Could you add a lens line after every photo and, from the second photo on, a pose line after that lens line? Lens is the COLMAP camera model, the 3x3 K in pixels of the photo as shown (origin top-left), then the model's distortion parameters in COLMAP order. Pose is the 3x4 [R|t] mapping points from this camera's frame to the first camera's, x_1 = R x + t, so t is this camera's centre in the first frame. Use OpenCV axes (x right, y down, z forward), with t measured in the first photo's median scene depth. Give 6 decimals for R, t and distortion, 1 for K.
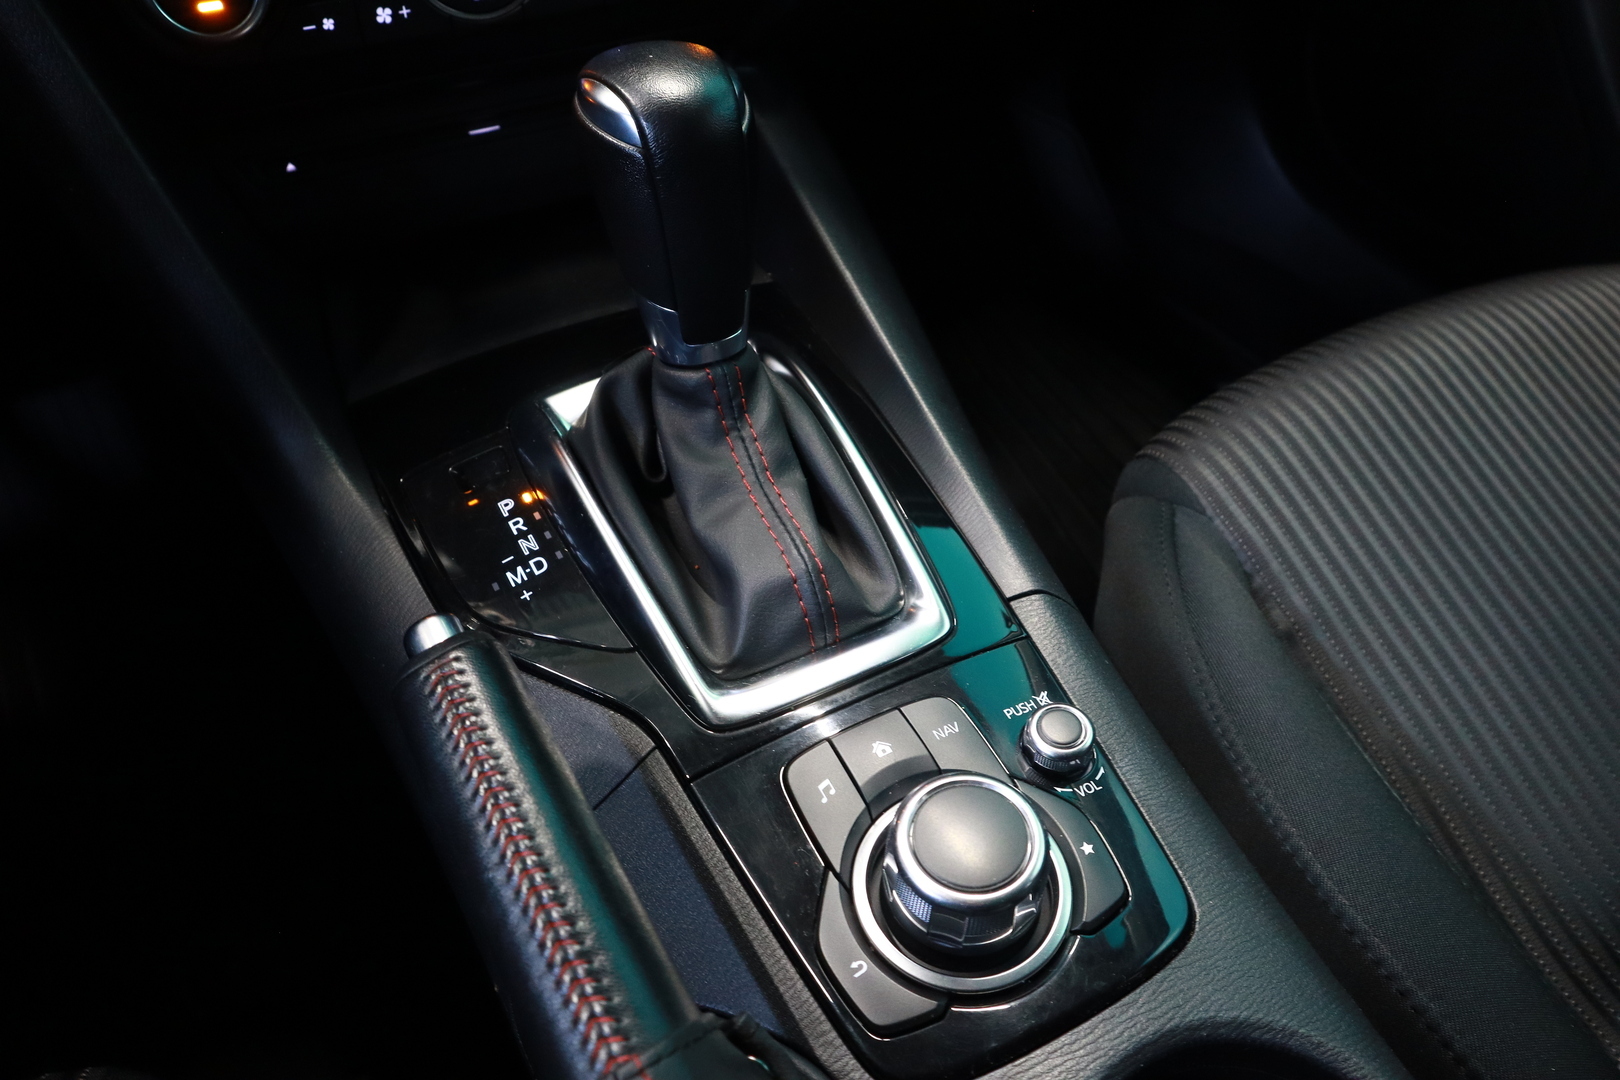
lens RADIAL K [[1134.9, 0, 810.0], [0, 1134.9, 540.0], [0, 0, 1]] dist [-0.123656, 0.080115]
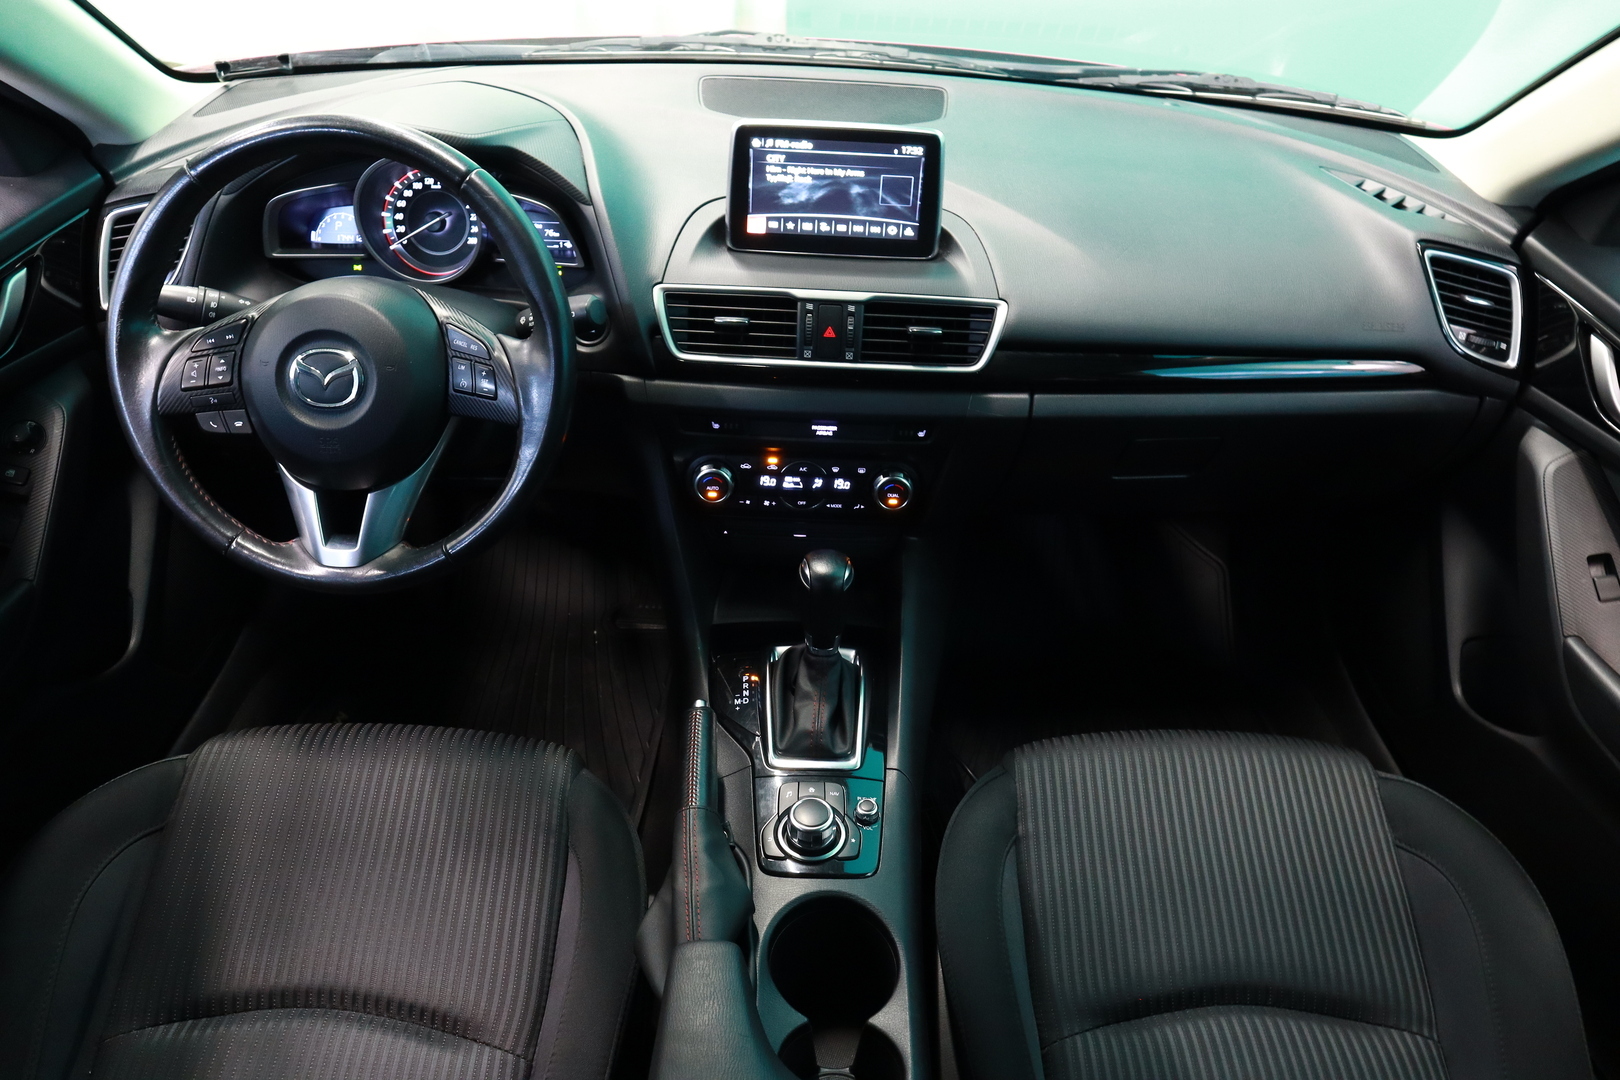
lens RADIAL K [[1134.9, 0, 810.0], [0, 1134.9, 540.0], [0, 0, 1]] dist [-0.123656, 0.080115]
pose [[0.884461, 0.284056, -0.370190, 0.864604], [-0.348808, 0.929457, -0.120178, -0.069734], [0.309939, 0.235418, 0.921149, -1.733537]]
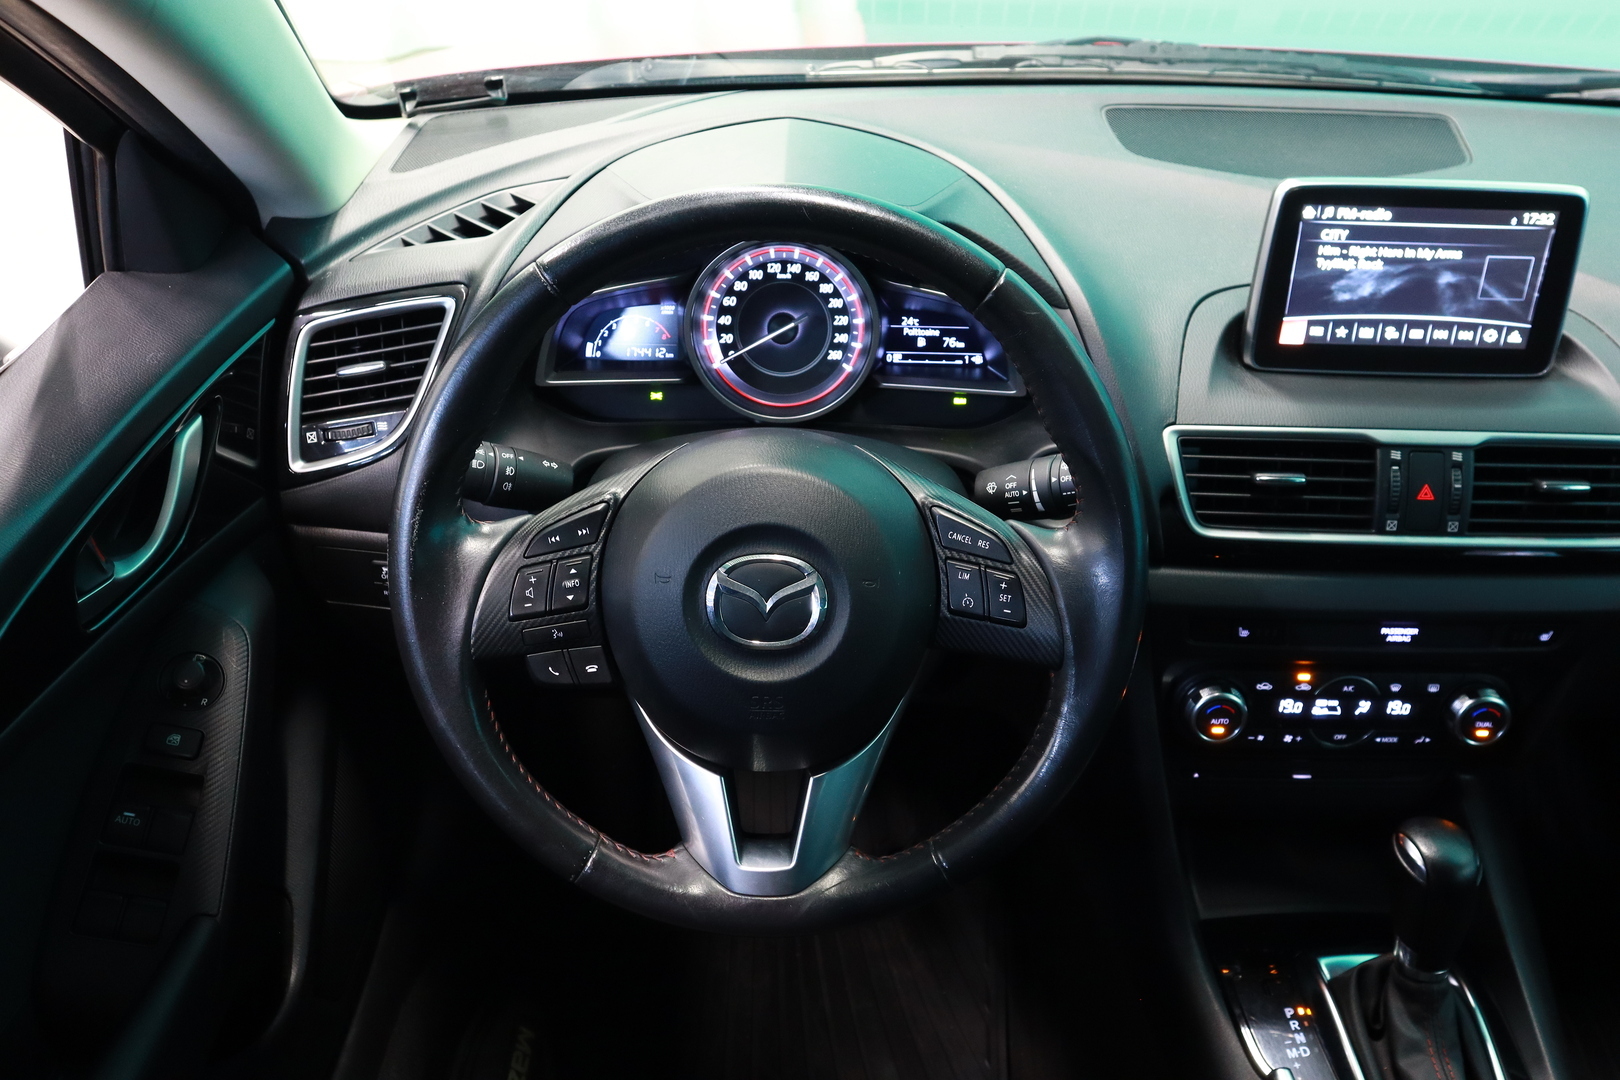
lens RADIAL K [[1438.4, 0, 810.0], [0, 1438.4, 540.0], [0, 0, 1]] dist [-0.078495, 0.121195]
pose [[0.890621, 0.233013, -0.390513, -0.243005], [-0.326781, 0.925129, -0.193261, -0.039814], [0.316242, 0.299735, 0.900083, -1.682535]]
